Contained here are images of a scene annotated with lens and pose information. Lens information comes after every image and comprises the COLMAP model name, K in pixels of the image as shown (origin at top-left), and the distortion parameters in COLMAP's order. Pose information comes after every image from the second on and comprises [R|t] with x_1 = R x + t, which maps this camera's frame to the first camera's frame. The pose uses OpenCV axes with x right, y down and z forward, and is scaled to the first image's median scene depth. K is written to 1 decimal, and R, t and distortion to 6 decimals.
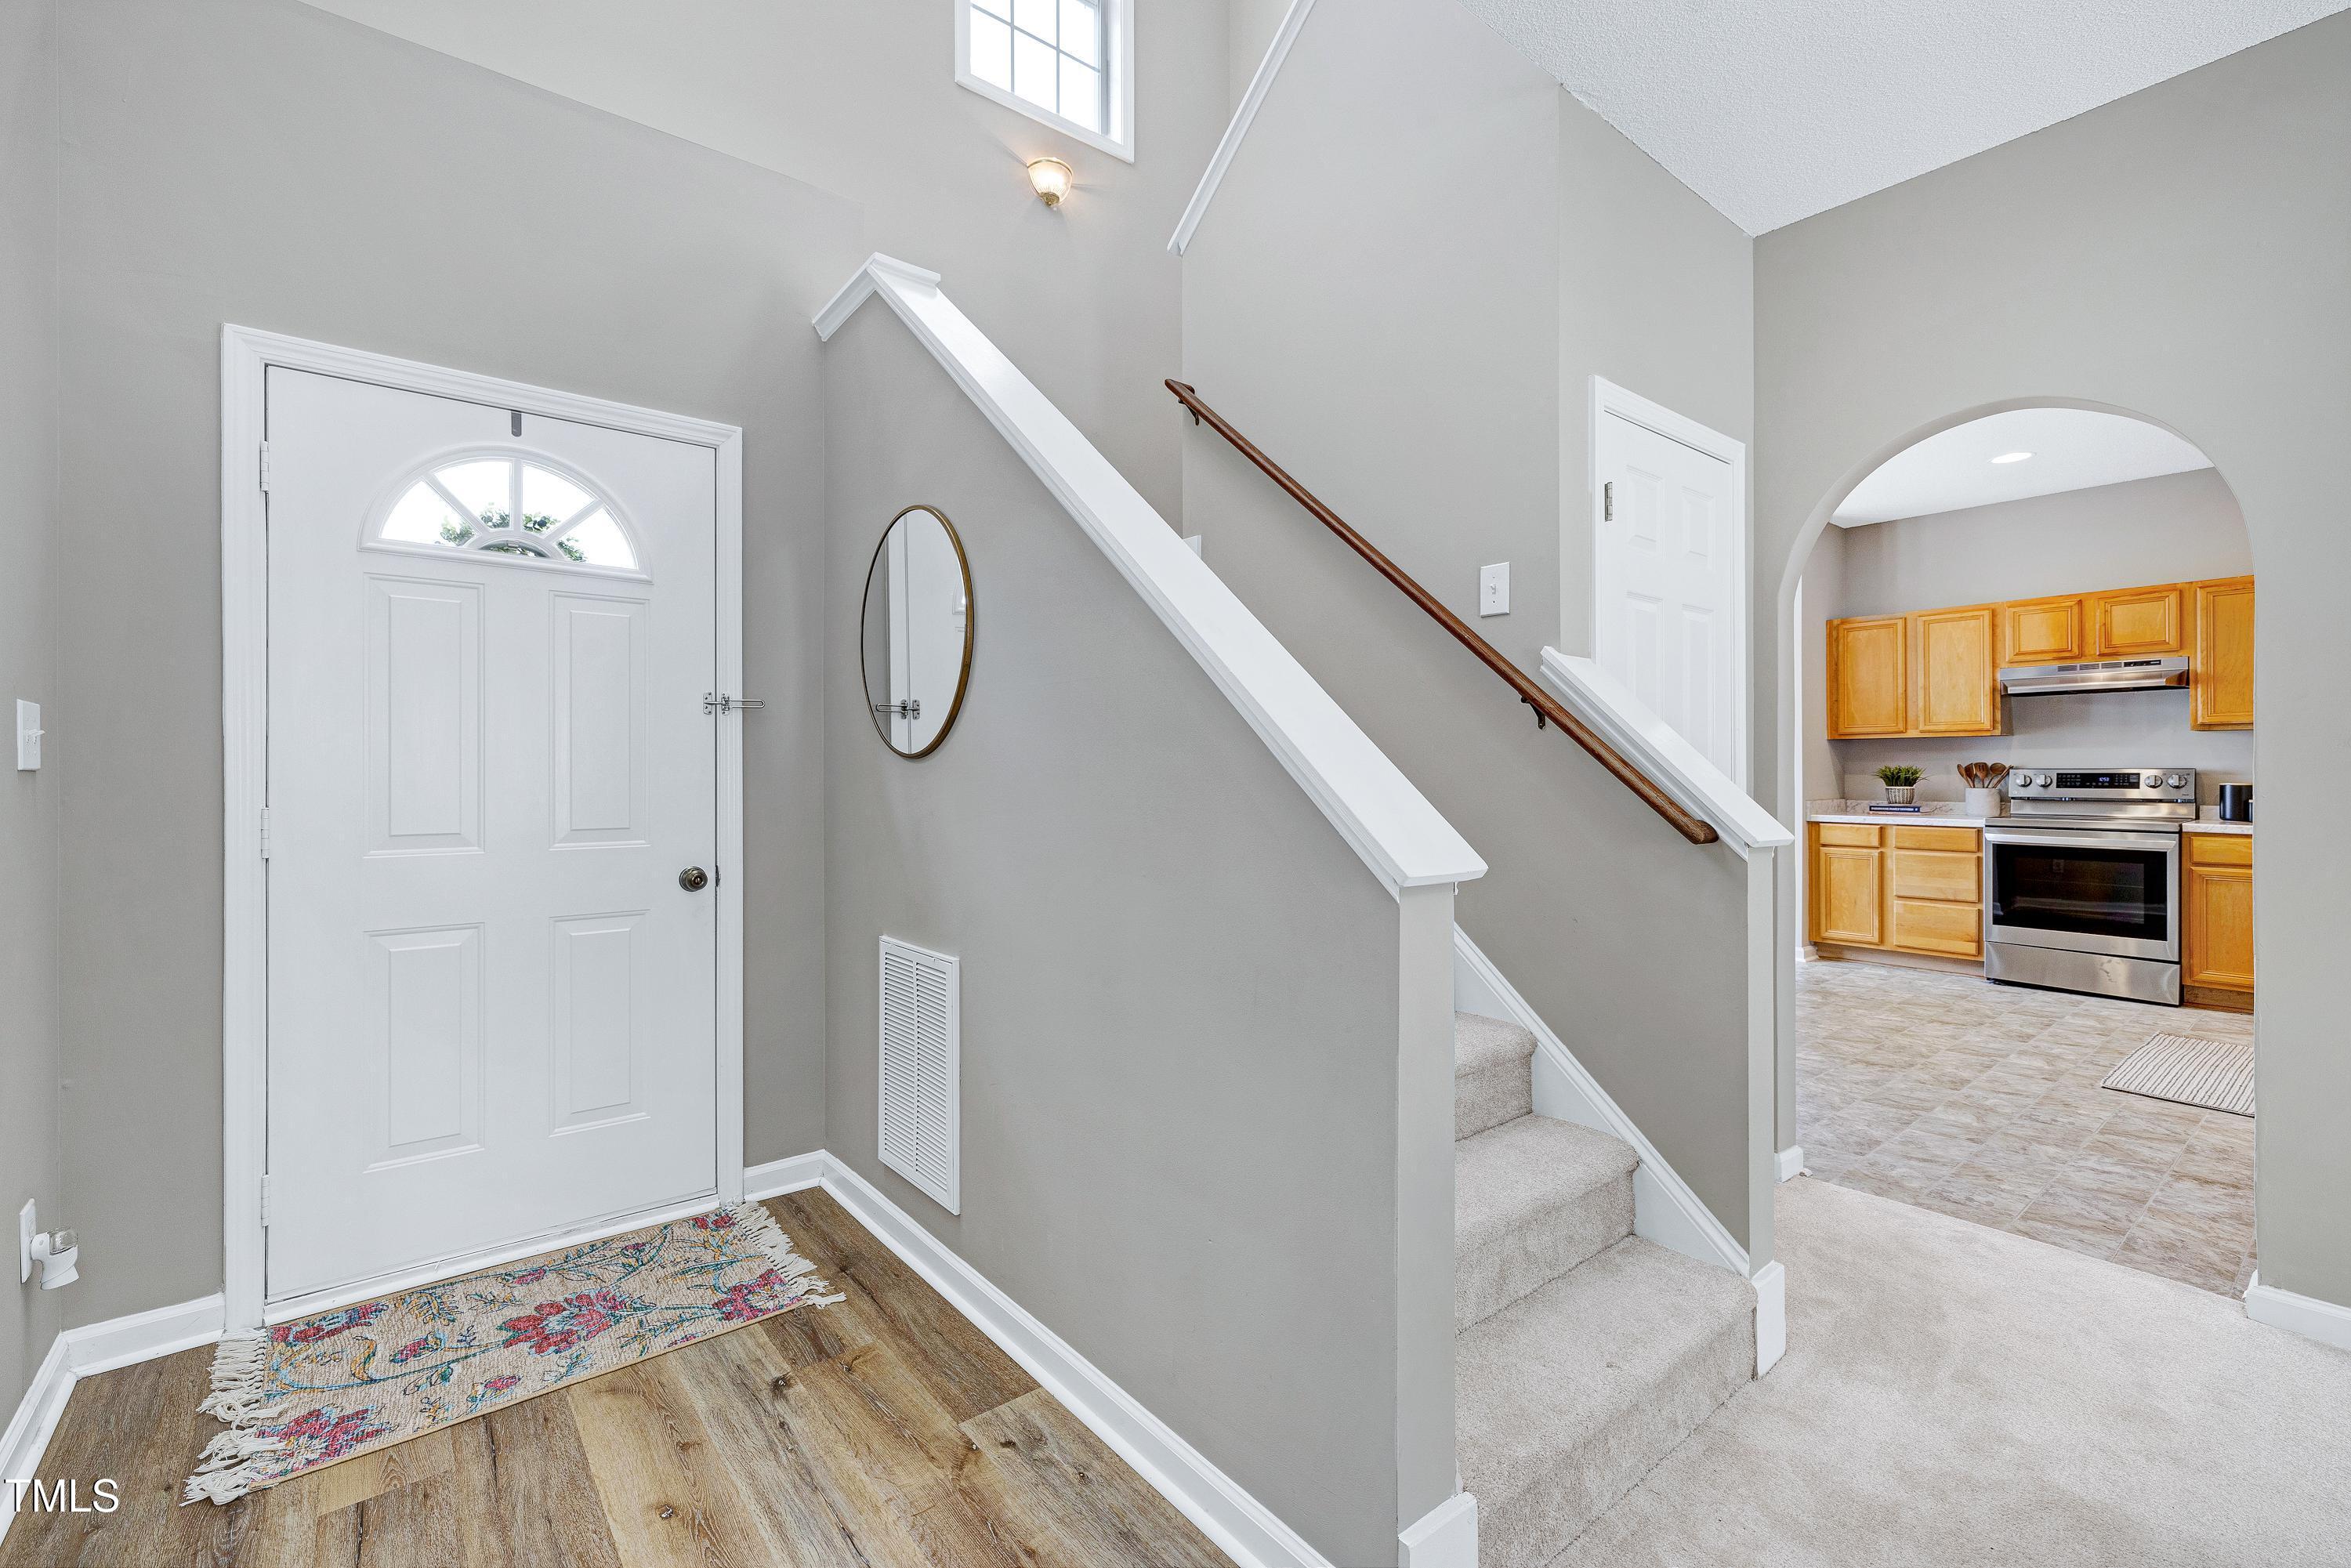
lens RADIAL K [[992.6, 0, 1171.7], [0, 992.6, 774.3], [0, 0, 1]] dist [-0.001228, 0.000473]
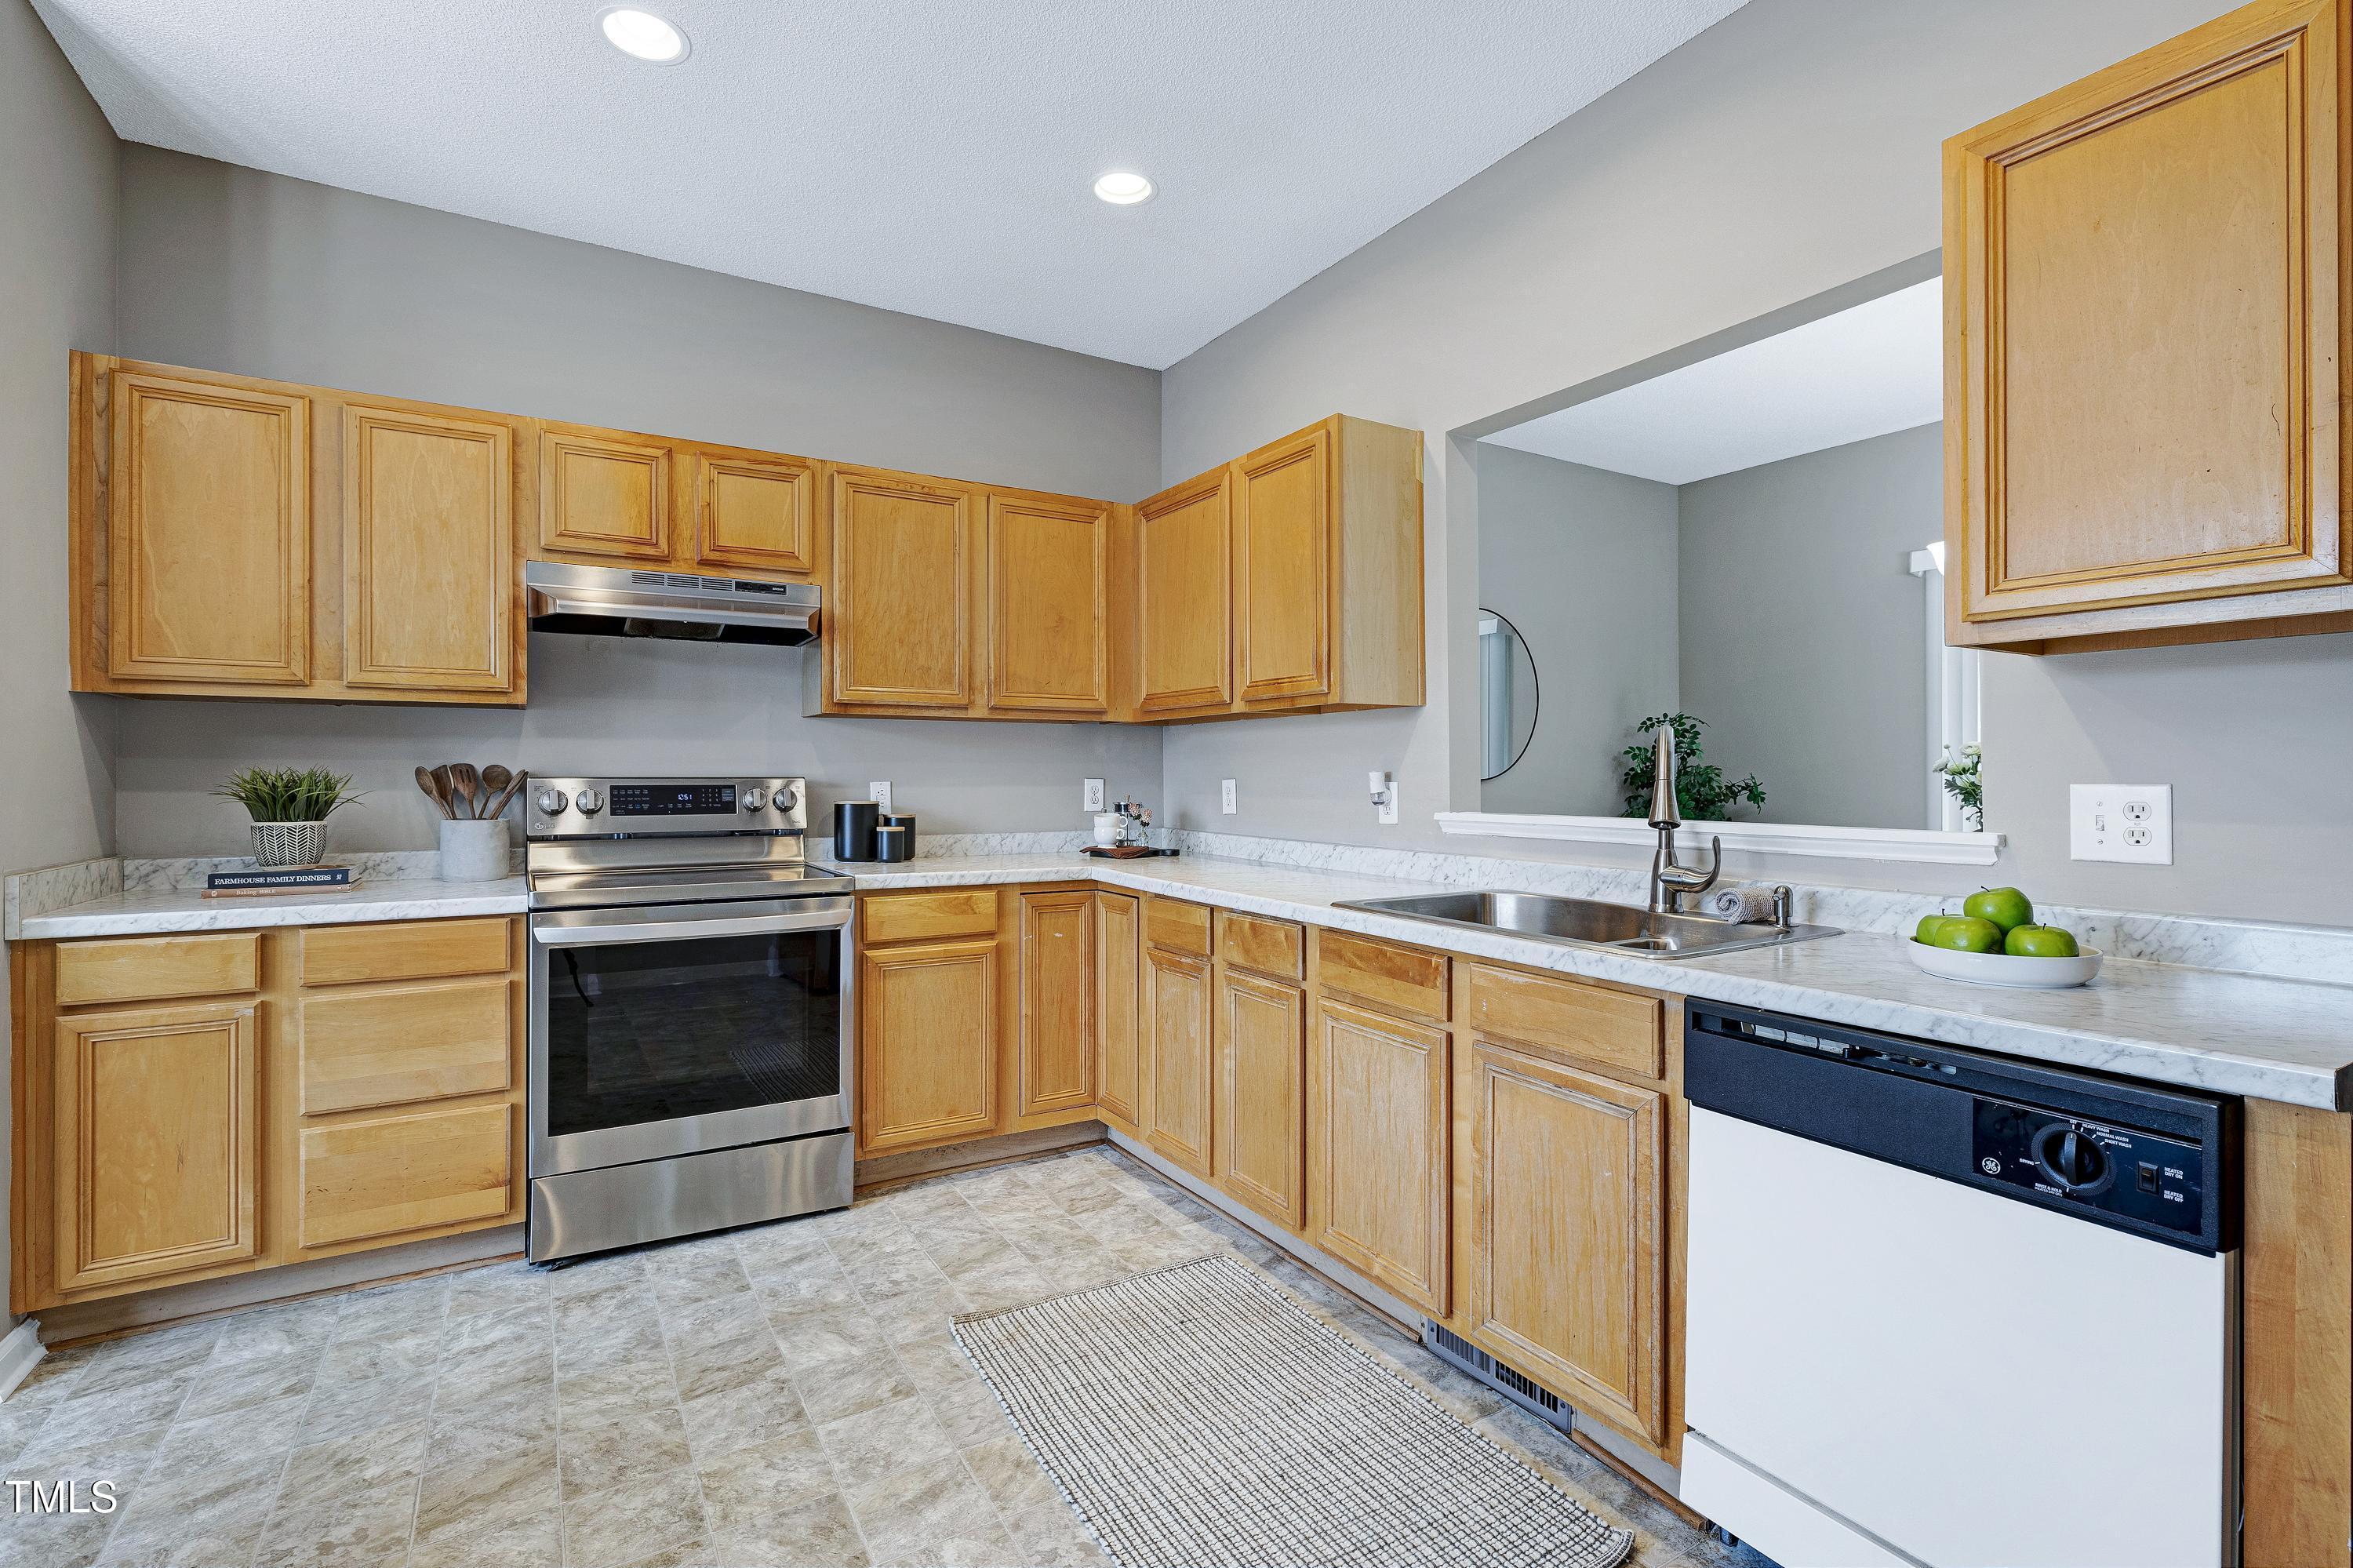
lens RADIAL K [[1071.7, 0, 1178.5], [0, 1071.7, 774.4], [0, 0, 1]] dist [-0.006506, 0.000917]
pose [[0.125926, 0.007057, 0.992014, 0.373088], [0.005452, 0.999955, -0.007806, -0.001311], [-0.992025, 0.006392, 0.125882, 0.624800]]
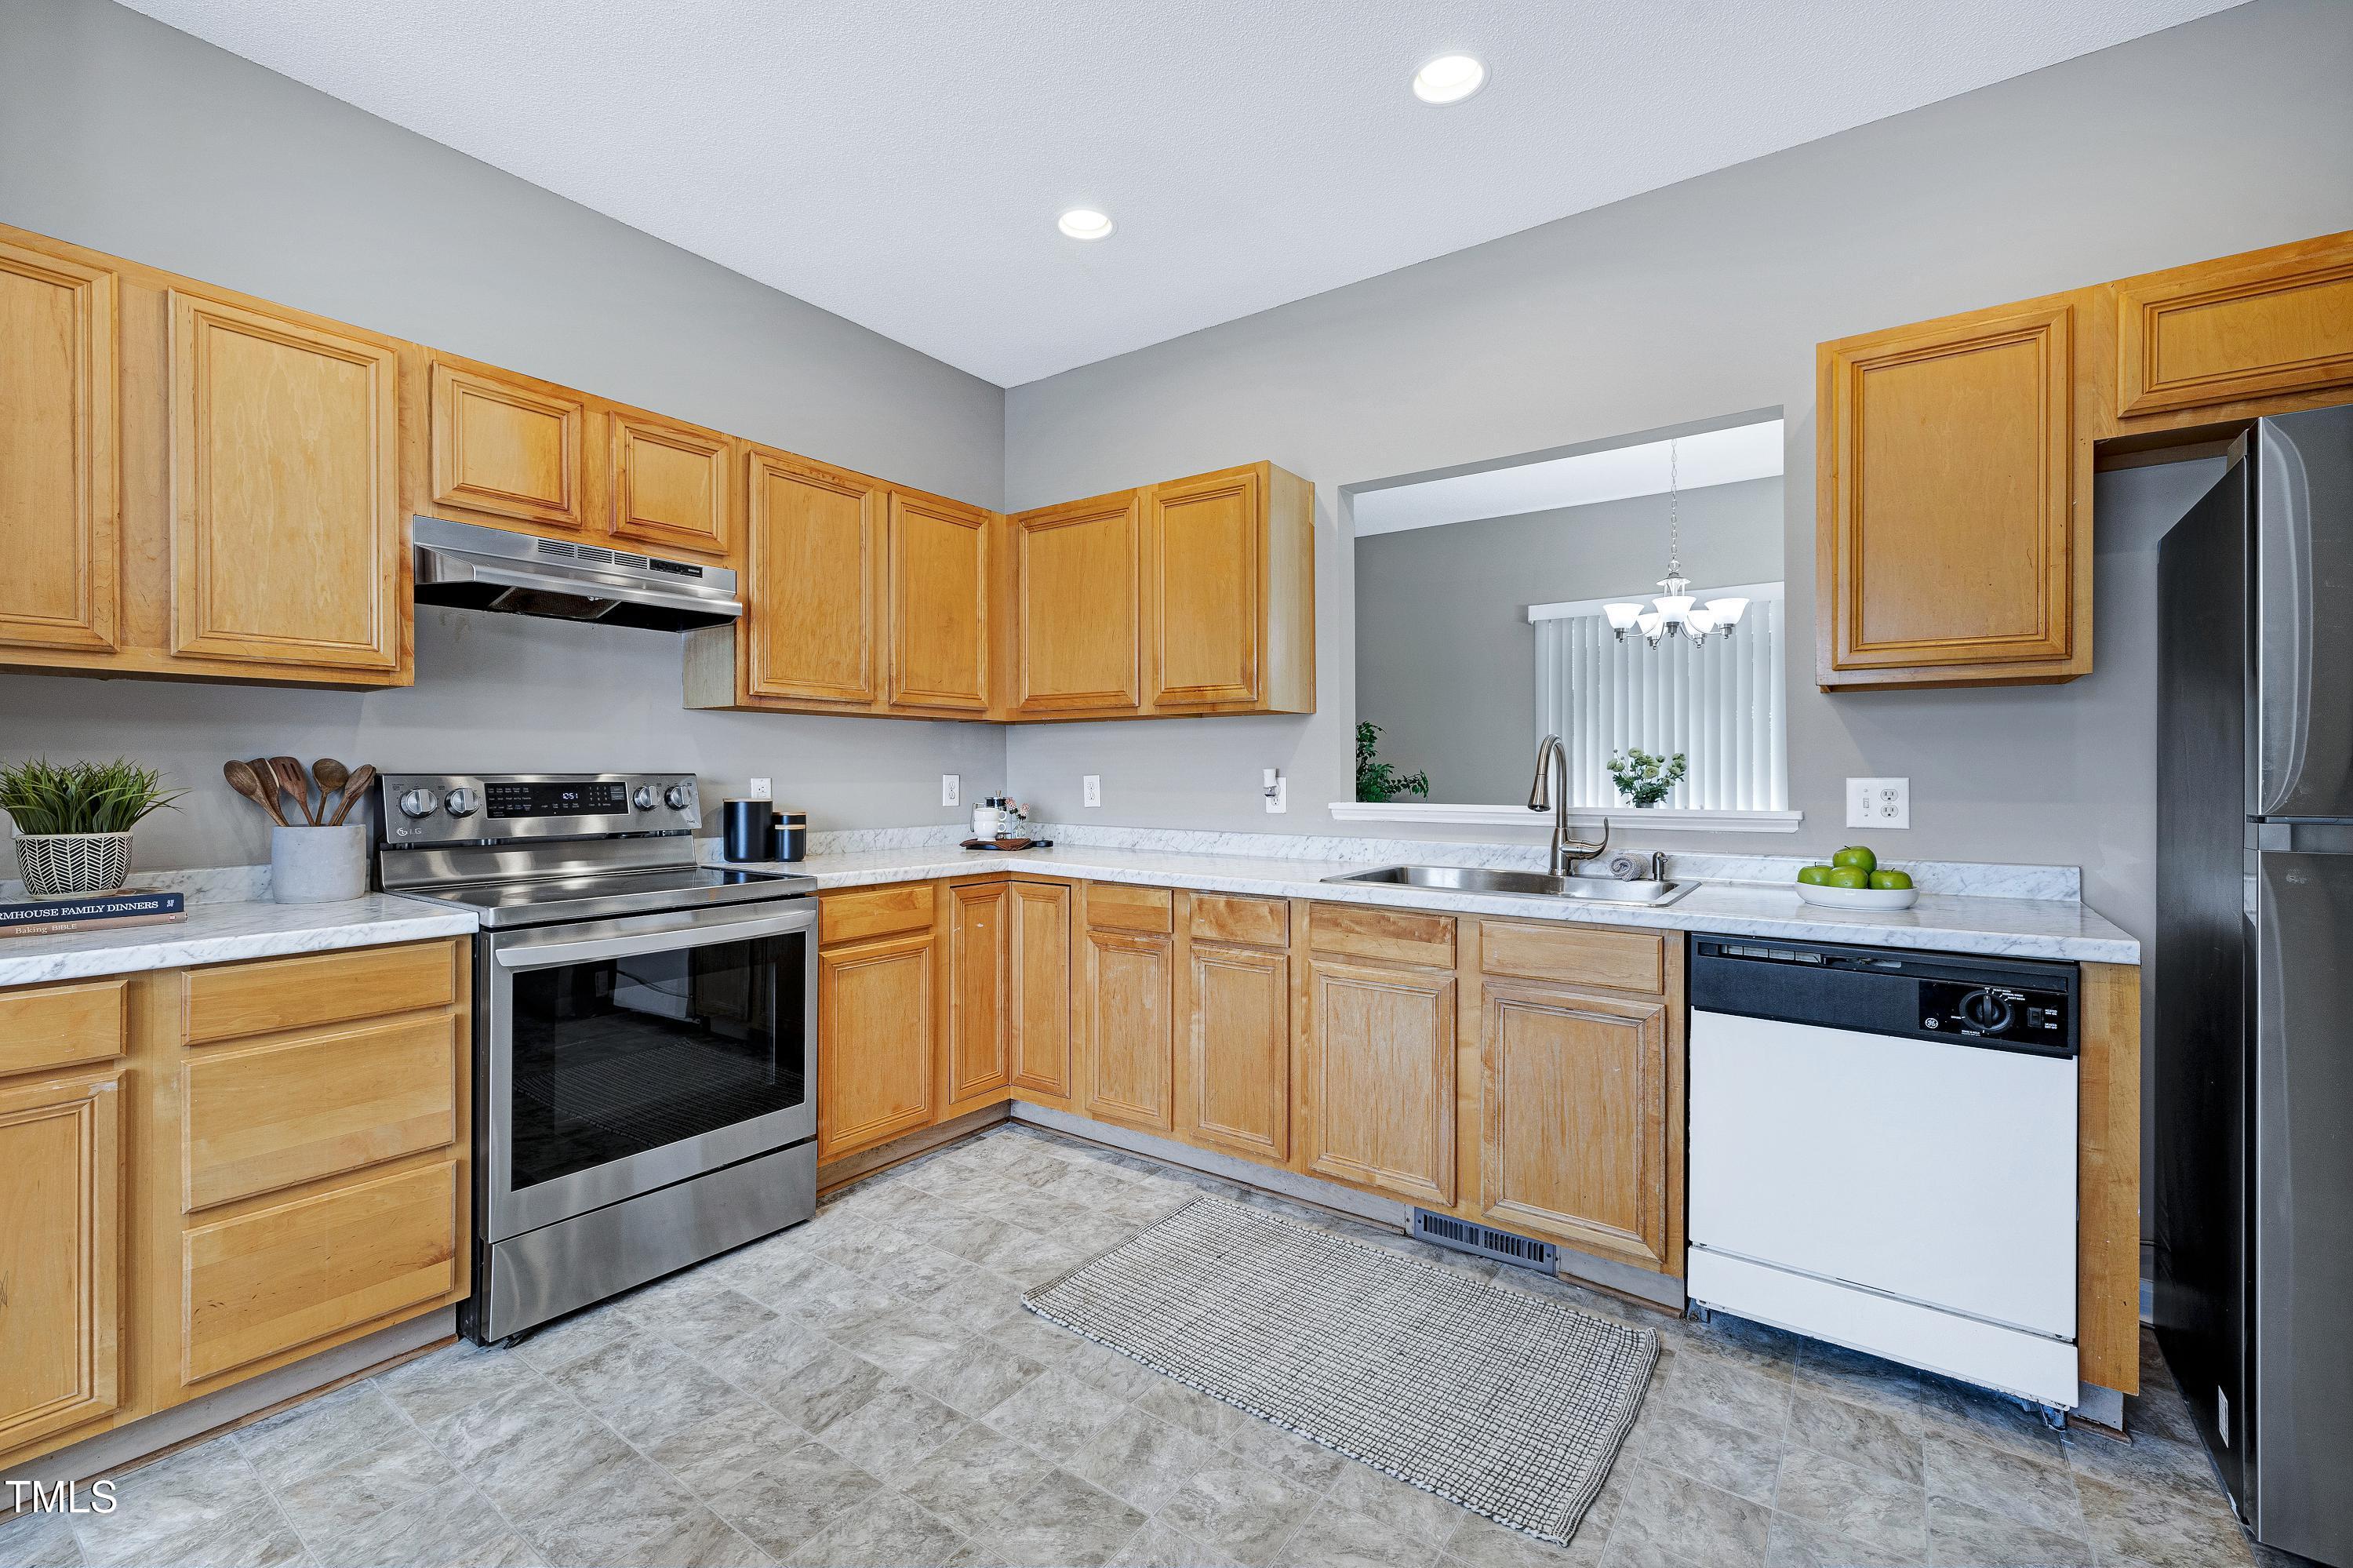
lens RADIAL K [[993.5, 0, 1172.7], [0, 993.5, 774.3], [0, 0, 1]] dist [-0.001228, 0.000473]
pose [[-0.277799, 0.003307, 0.960633, 0.374269], [0.007251, 0.999973, -0.001346, -0.002619], [-0.960612, 0.006592, -0.277816, 0.808767]]
